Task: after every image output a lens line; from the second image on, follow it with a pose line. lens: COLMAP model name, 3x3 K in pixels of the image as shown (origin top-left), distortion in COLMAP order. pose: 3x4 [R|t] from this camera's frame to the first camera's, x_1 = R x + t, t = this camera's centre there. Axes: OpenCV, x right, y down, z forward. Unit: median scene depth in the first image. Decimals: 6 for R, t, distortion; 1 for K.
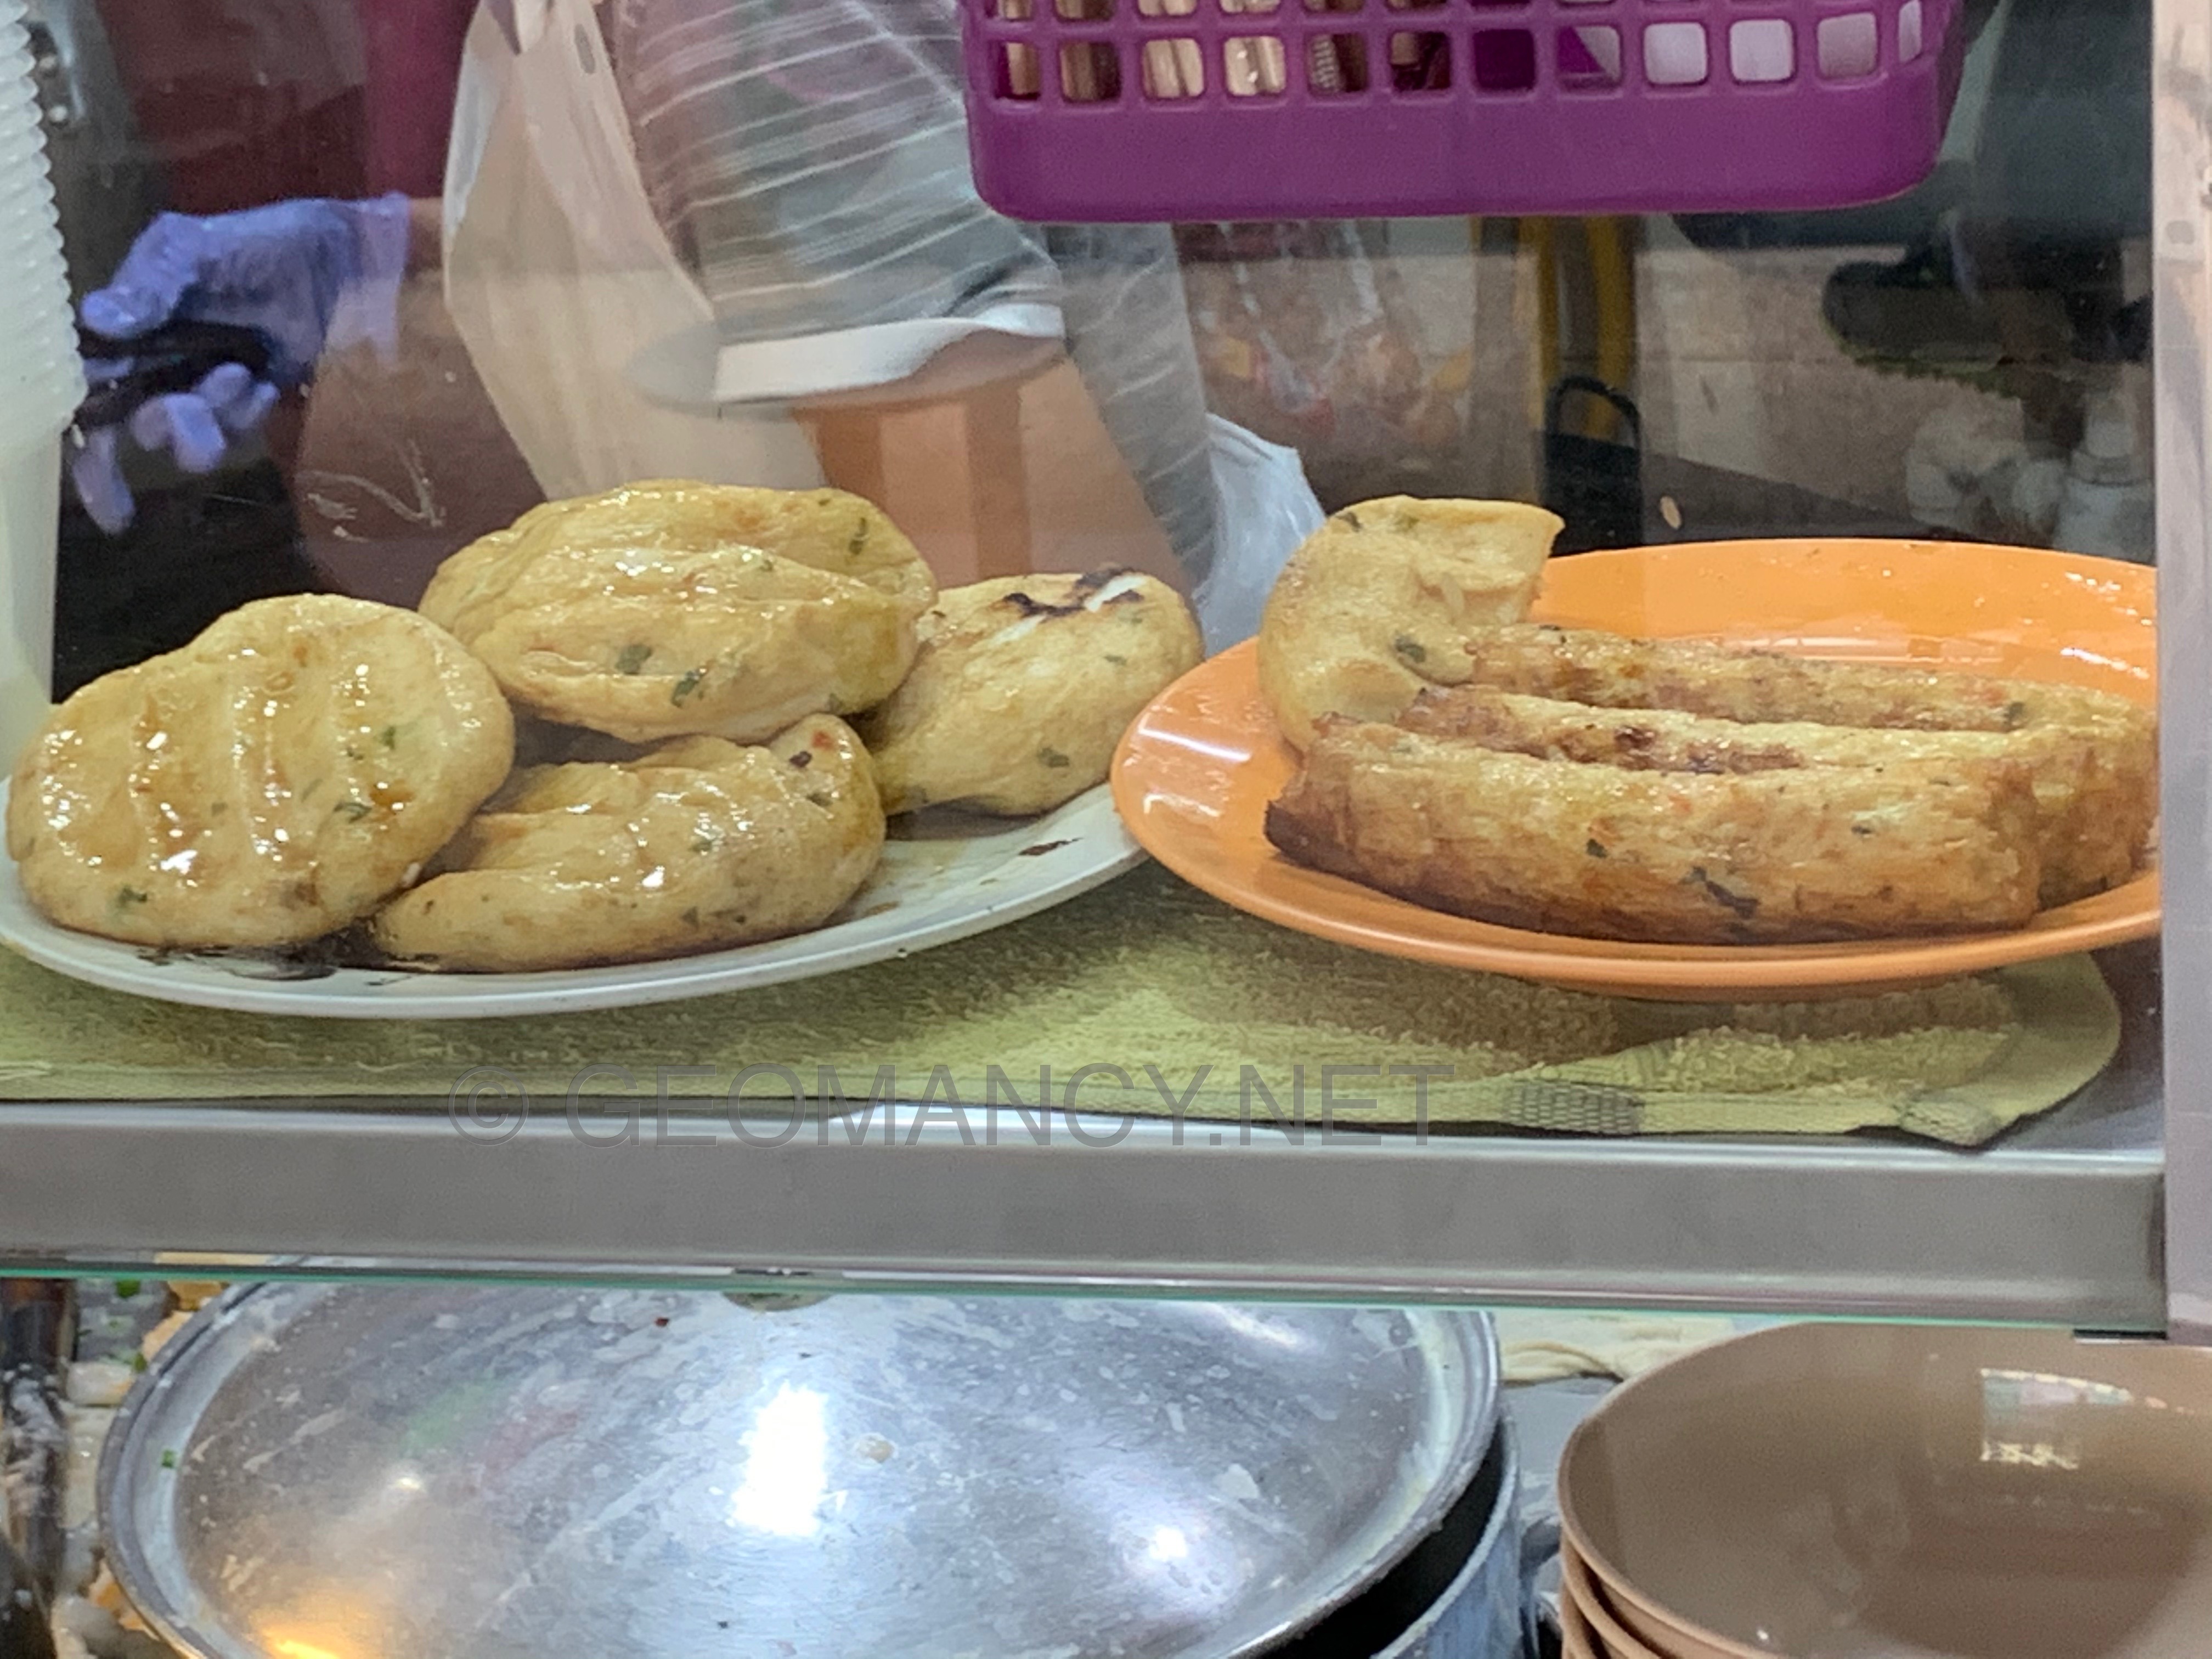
lens RADIAL K [[5489.4, 0, 1019.4], [0, 5489.4, 858.3], [0, 0, 1]] dist [0.178696, 0.000000]
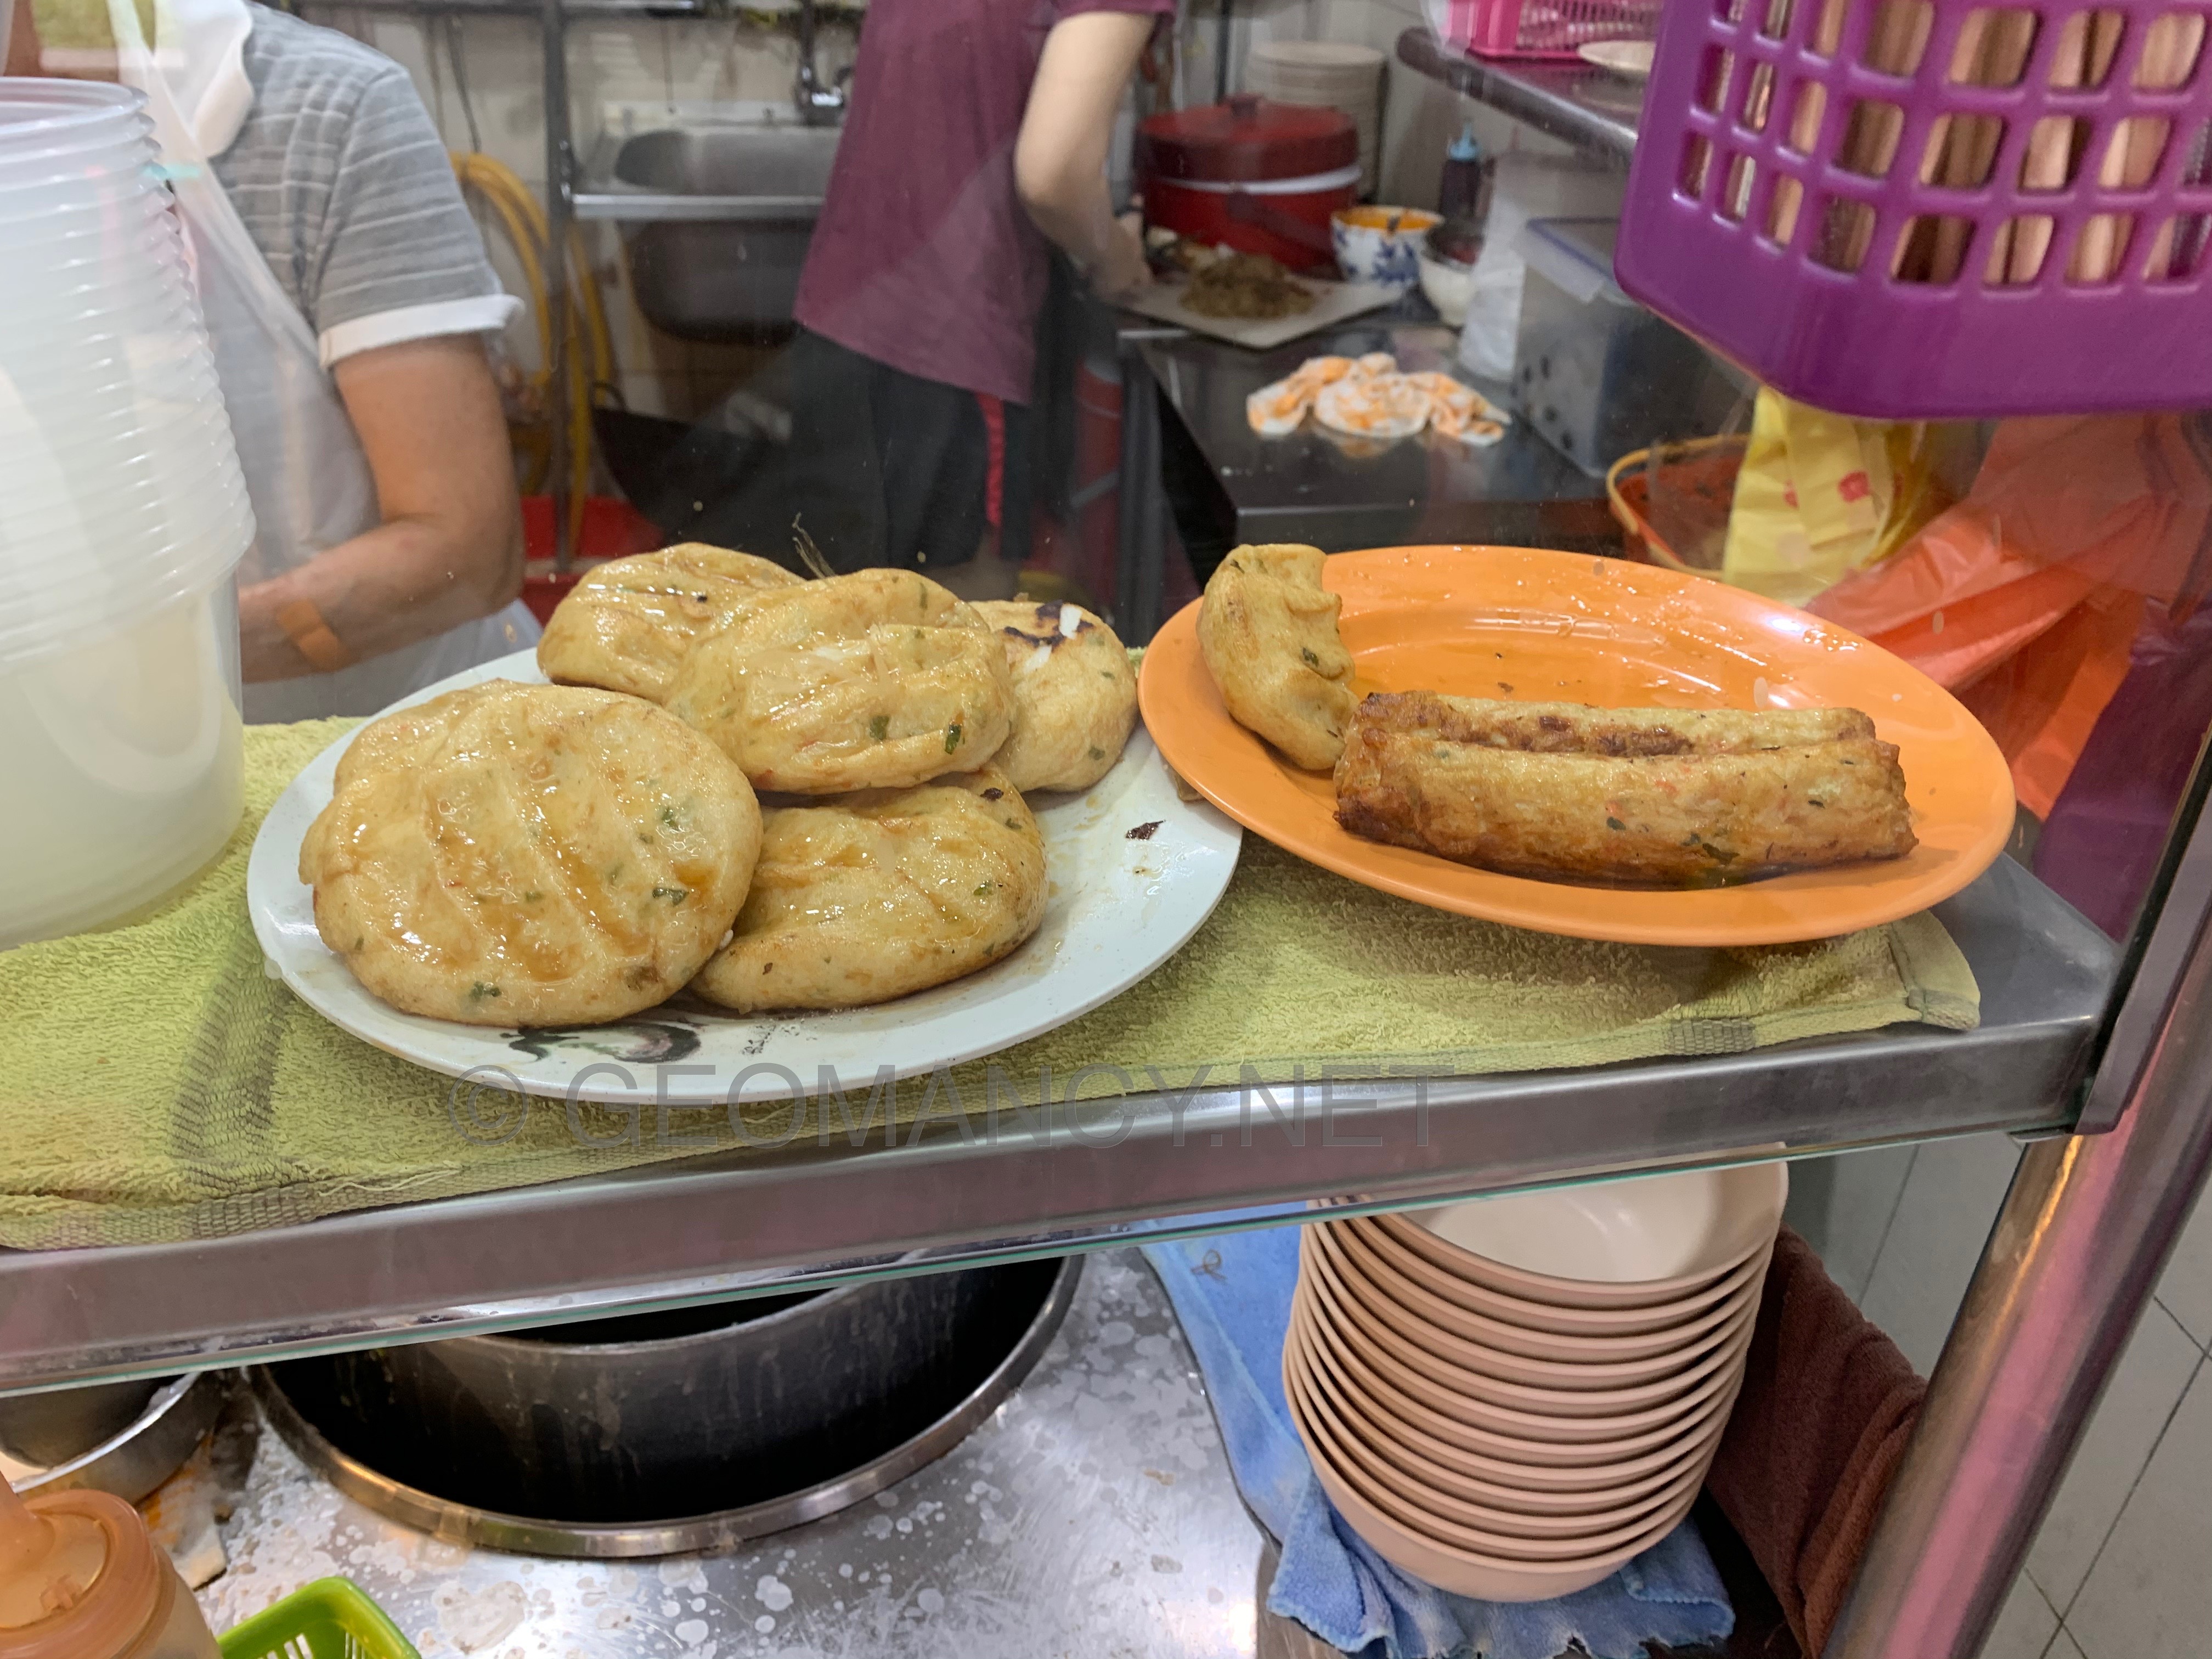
lens RADIAL K [[1721.9, 0, 1100.7], [0, 1721.9, 824.6], [0, 0, 1]] dist [0.042084, -0.056241]
pose [[0.888532, -0.132174, 0.439363, -0.199540], [0.052443, 0.980588, 0.188934, -0.088084], [-0.455807, -0.144833, 0.878216, 0.628706]]
